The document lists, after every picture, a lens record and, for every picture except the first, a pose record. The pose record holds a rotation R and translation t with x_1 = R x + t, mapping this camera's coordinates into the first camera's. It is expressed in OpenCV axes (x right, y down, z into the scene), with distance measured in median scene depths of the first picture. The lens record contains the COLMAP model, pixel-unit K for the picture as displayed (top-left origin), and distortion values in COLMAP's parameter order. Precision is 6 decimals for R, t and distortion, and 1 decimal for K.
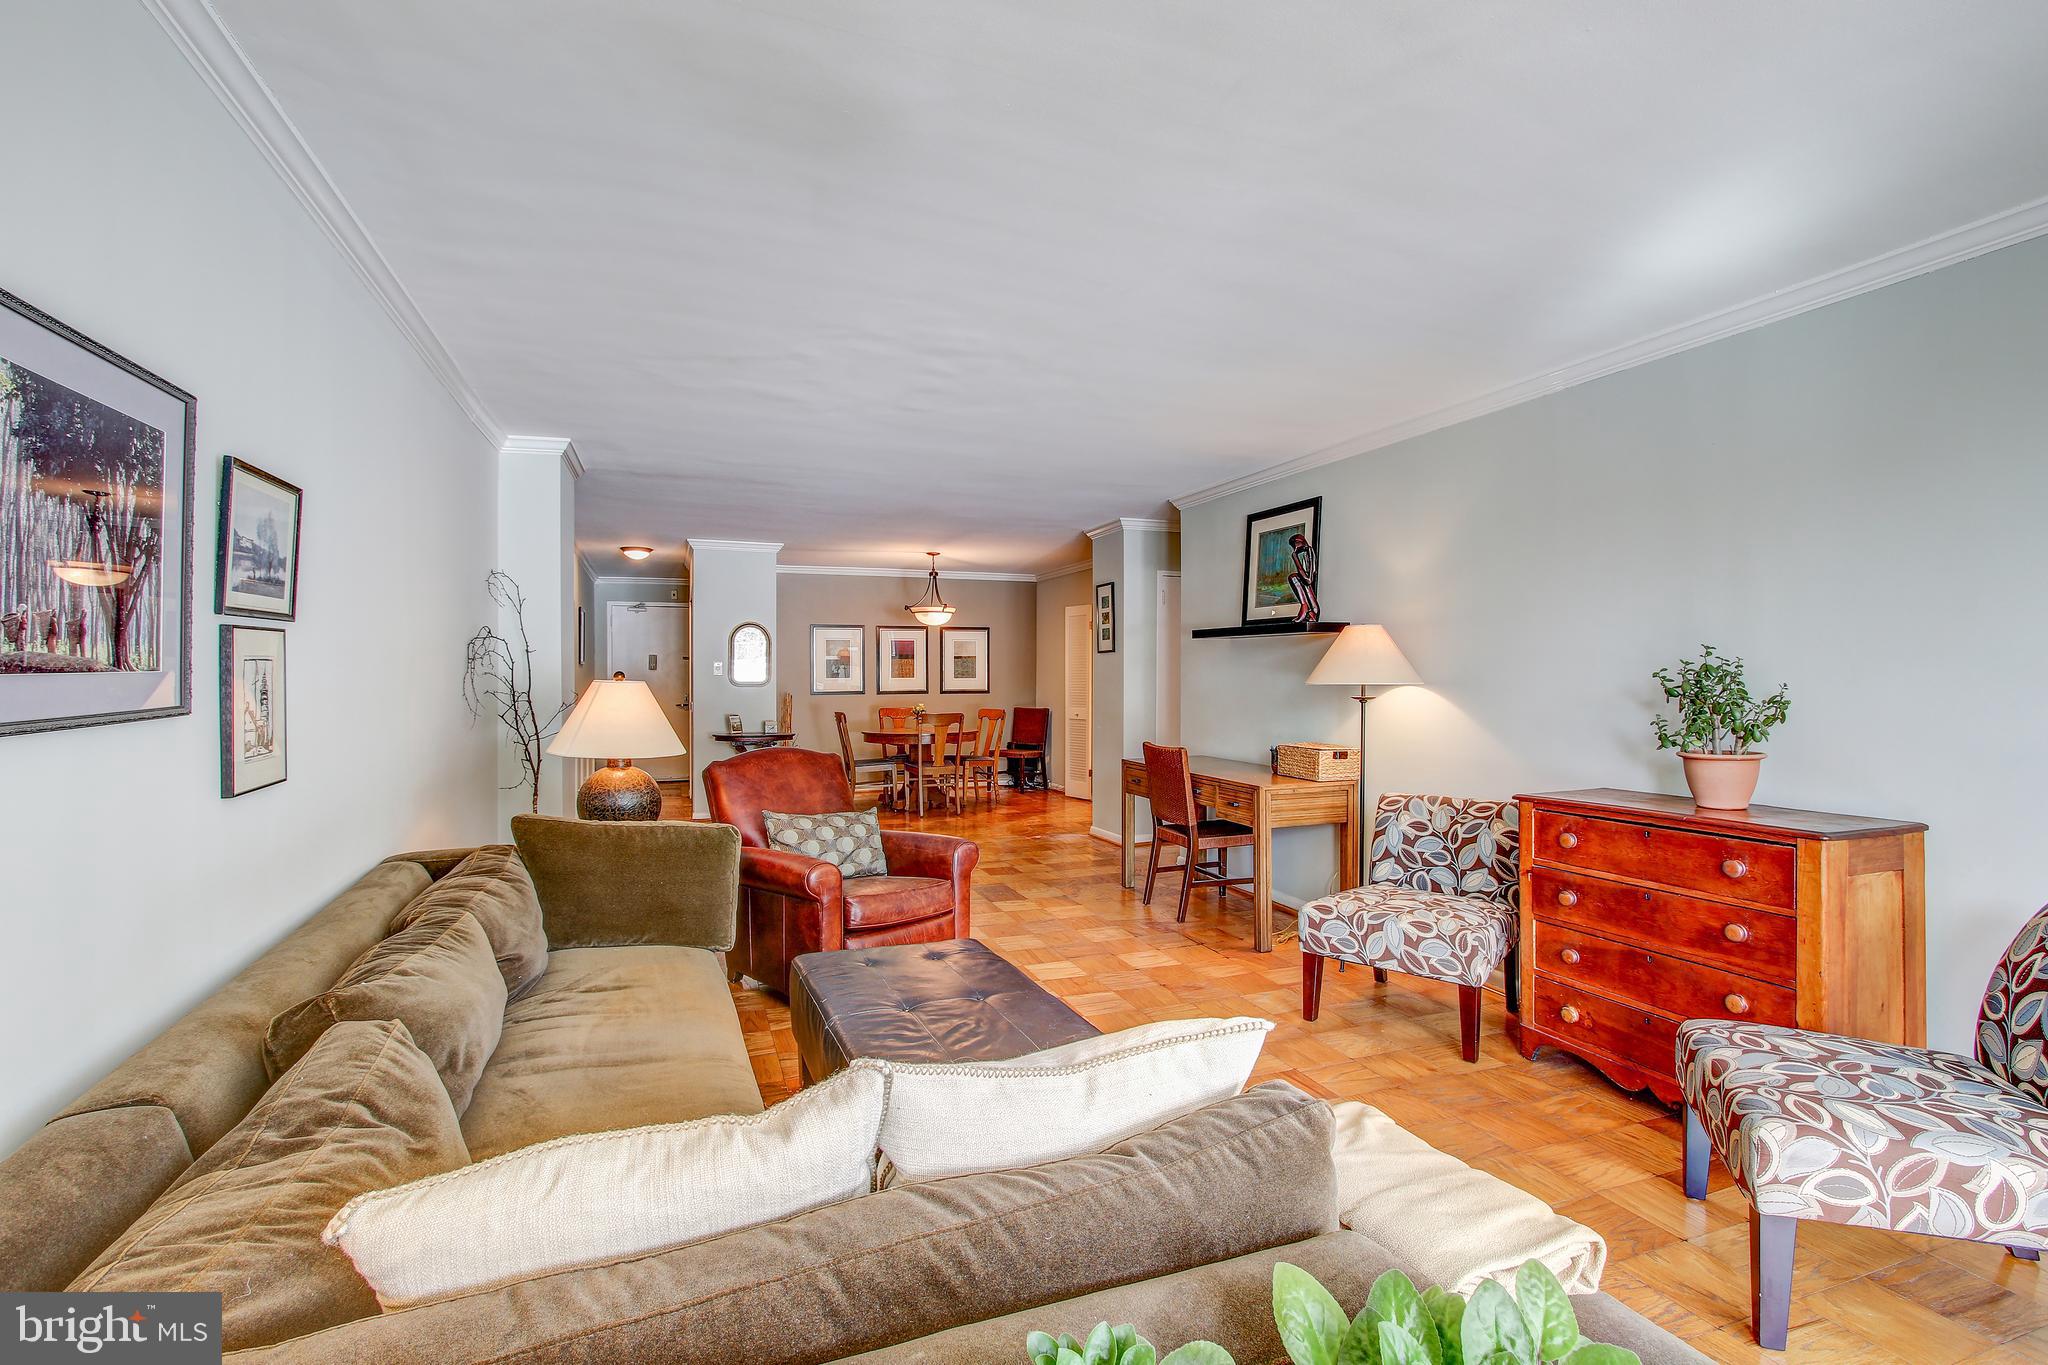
lens RADIAL K [[955.8, 0, 1021.4], [0, 955.8, 690.8], [0, 0, 1]] dist [-0.028209, 0.006759]
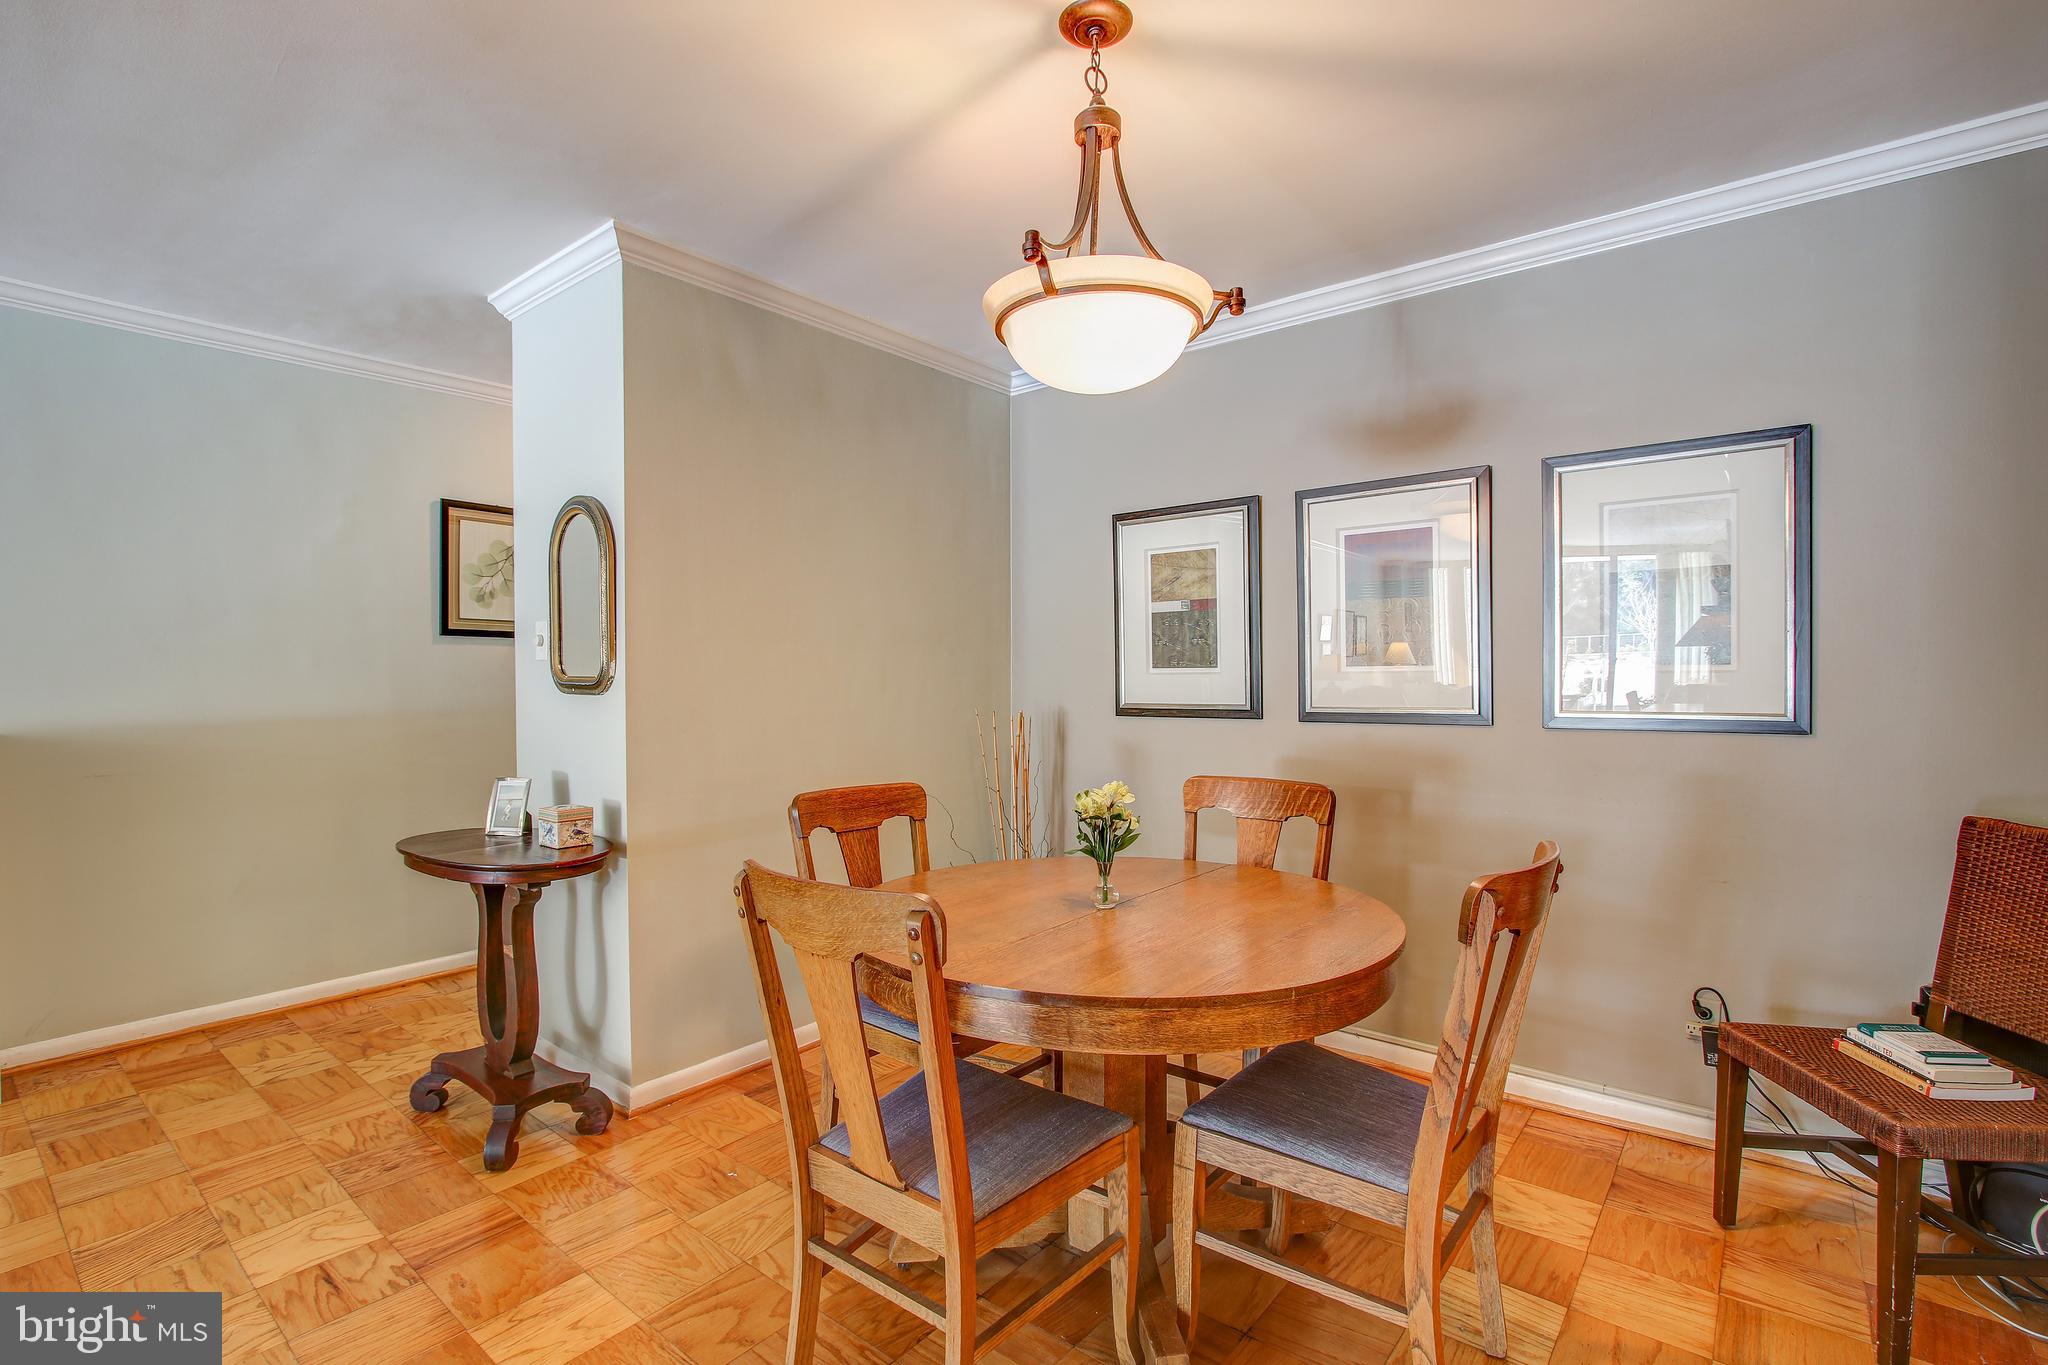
lens RADIAL K [[944.7, 0, 1019.7], [0, 944.7, 688.8], [0, 0, 1]] dist [-0.024249, 0.005633]
pose [[0.517320, 0.015179, -0.855657, 0.182100], [-0.007958, 0.999885, 0.012926, -0.032477], [0.855755, 0.000122, 0.517381, 2.568073]]
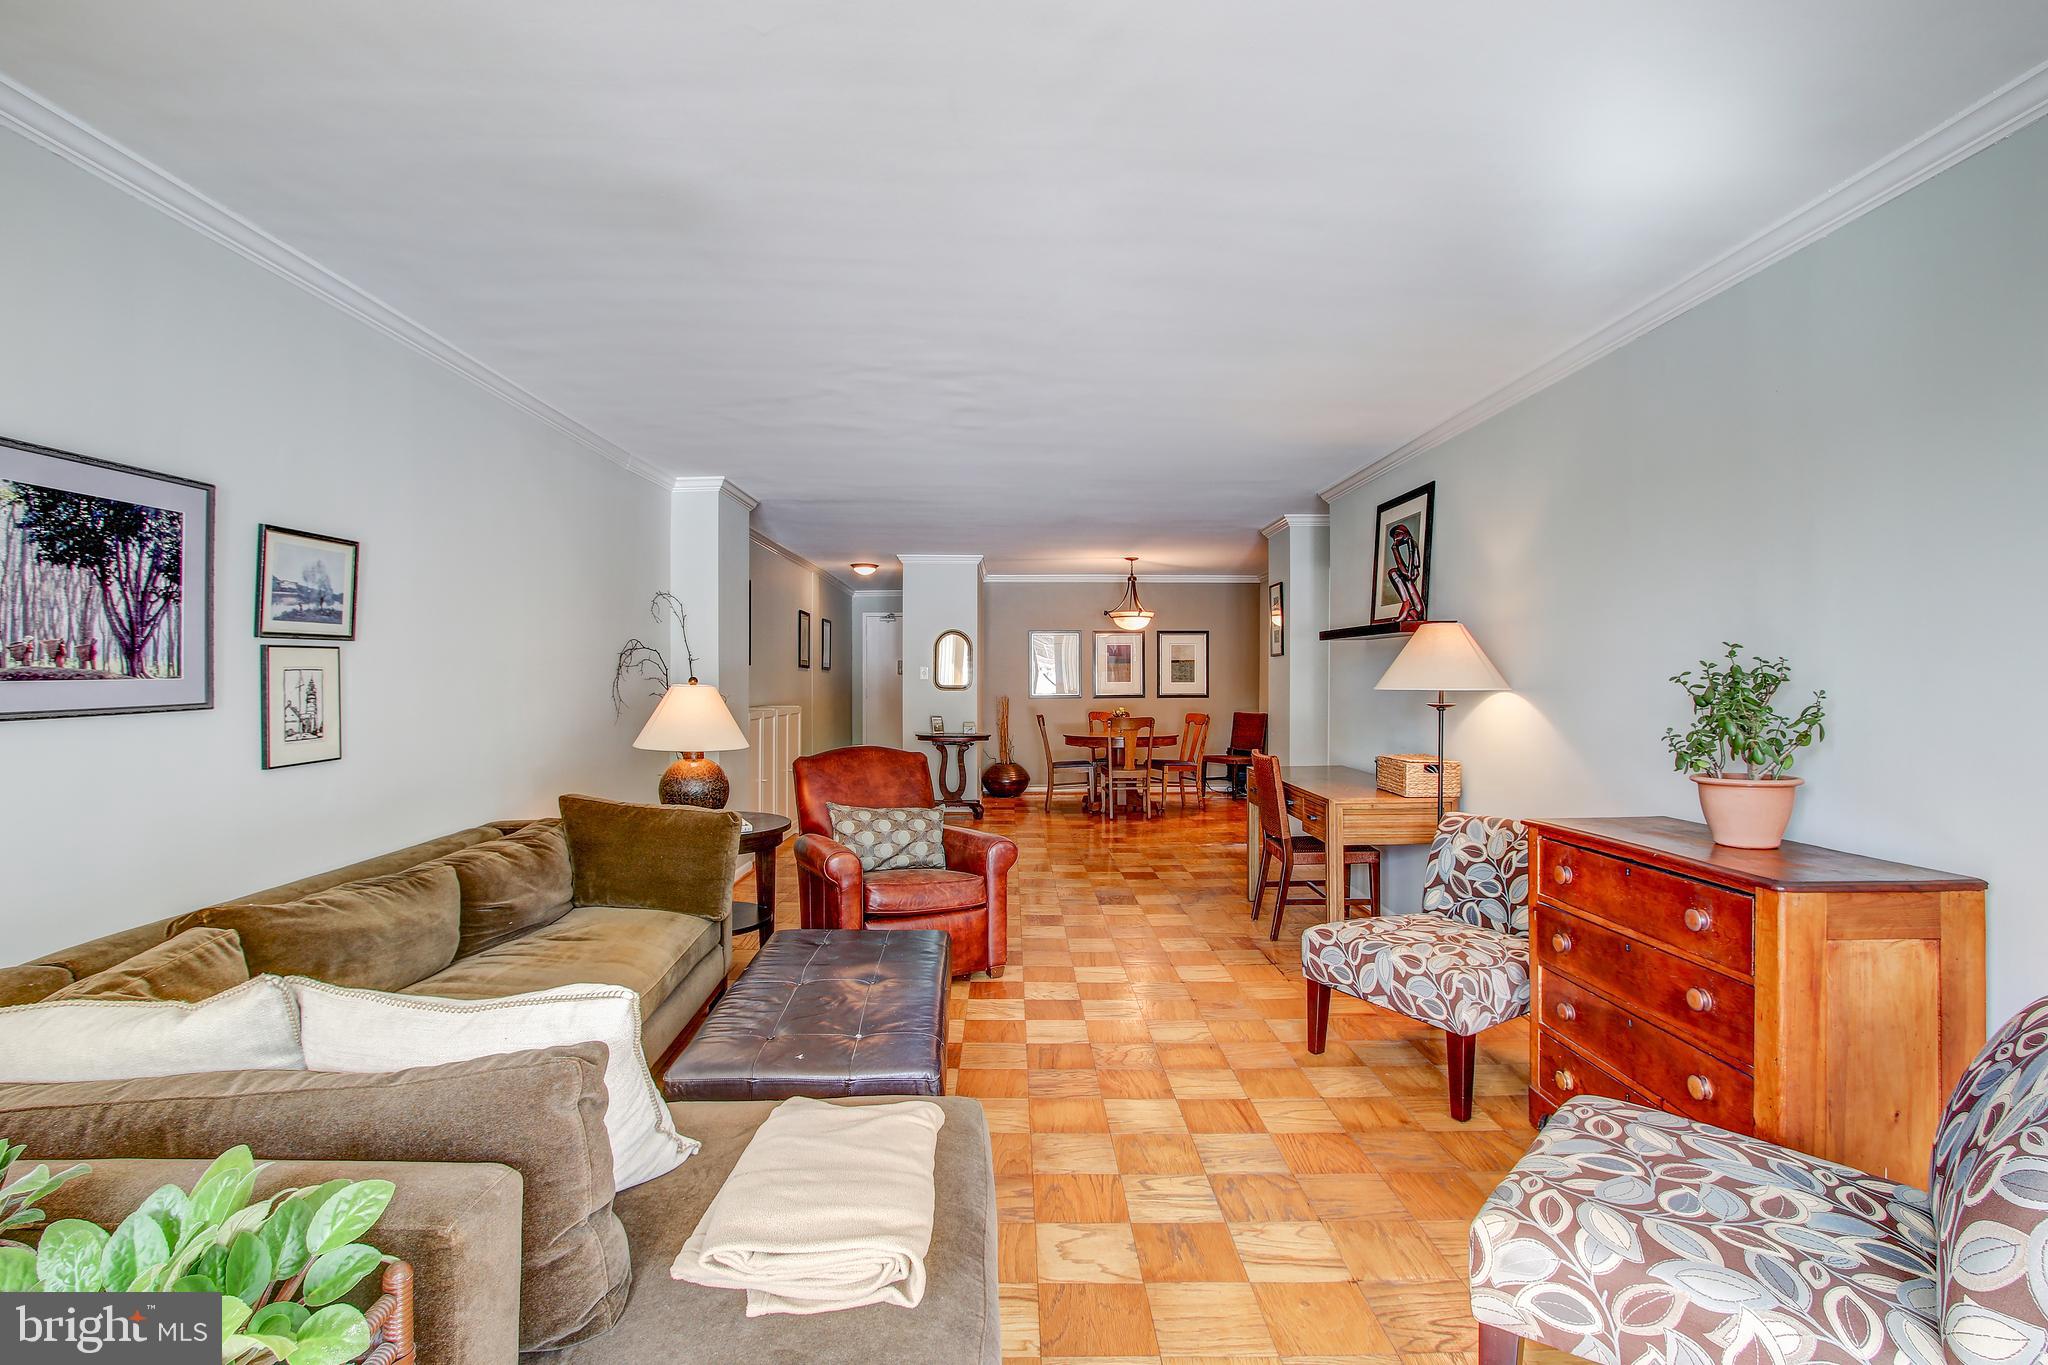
lens RADIAL K [[955.8, 0, 1021.4], [0, 955.8, 690.8], [0, 0, 1]] dist [-0.028209, 0.006759]
pose [[0.942675, 0.003465, -0.333695, 0.390243], [-0.004788, 0.999984, -0.003142, -0.001960], [0.333679, 0.004560, 0.942676, 0.035716]]
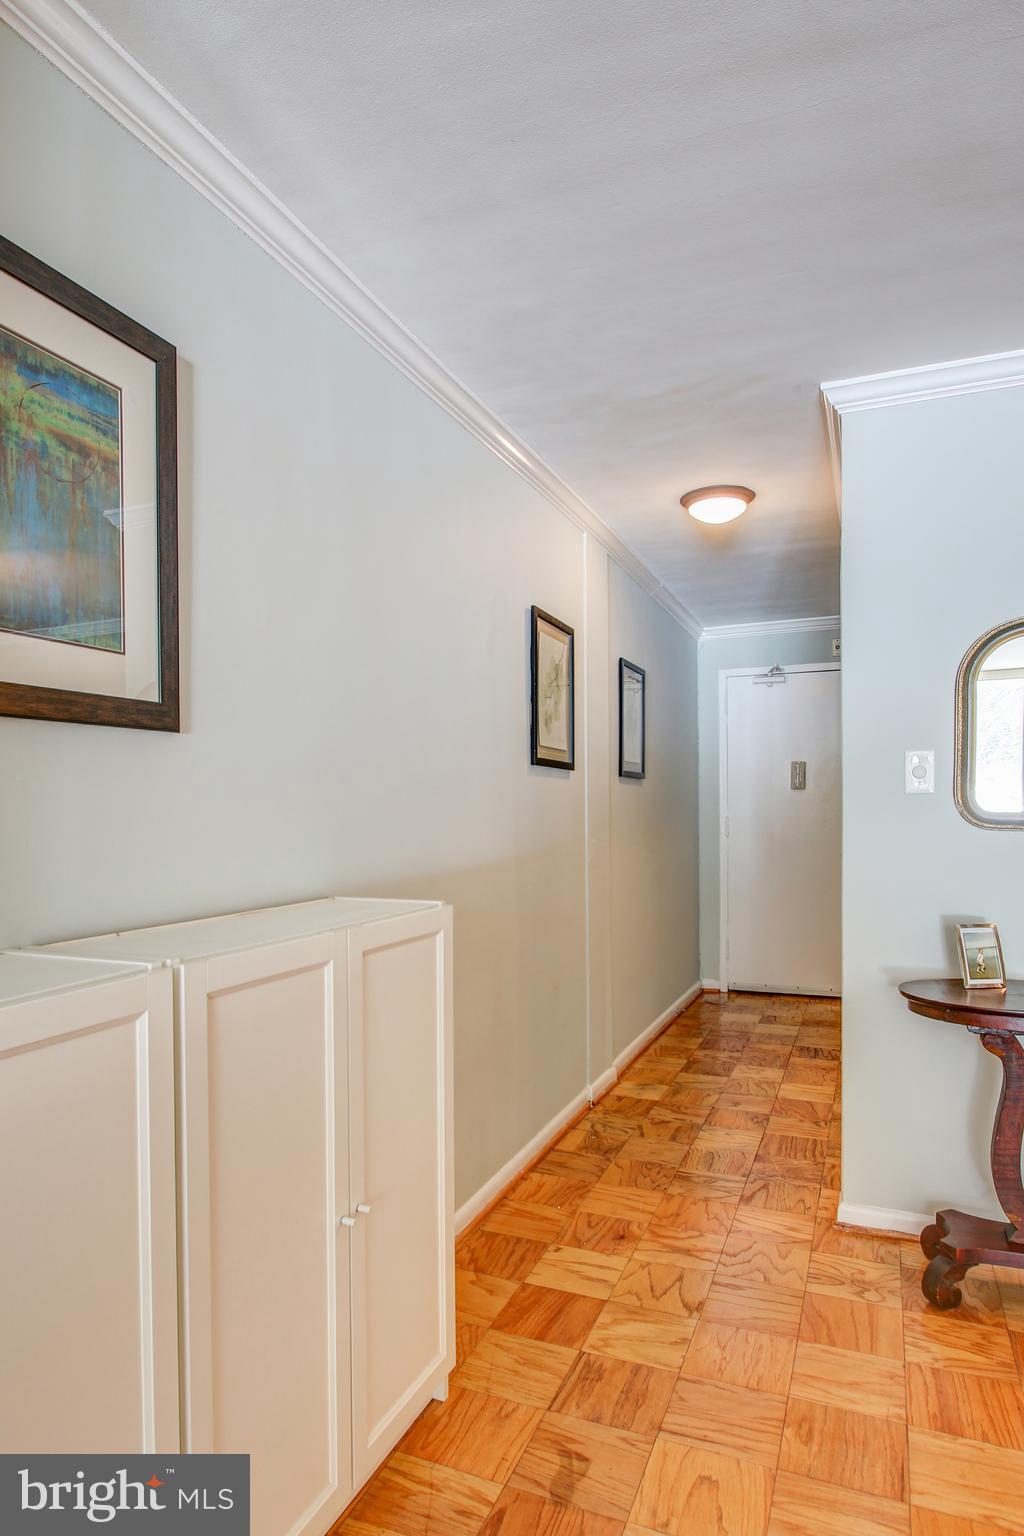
lens RADIAL K [[905.7, 0, 494.2], [0, 905.7, 819.4], [0, 0, 1]] dist [-0.006256, -0.003124]
pose [[0.726517, 0.002817, -0.687143, -0.566590], [0.001671, 0.999981, 0.005866, -0.027297], [0.687146, -0.005409, 0.726499, 1.799157]]
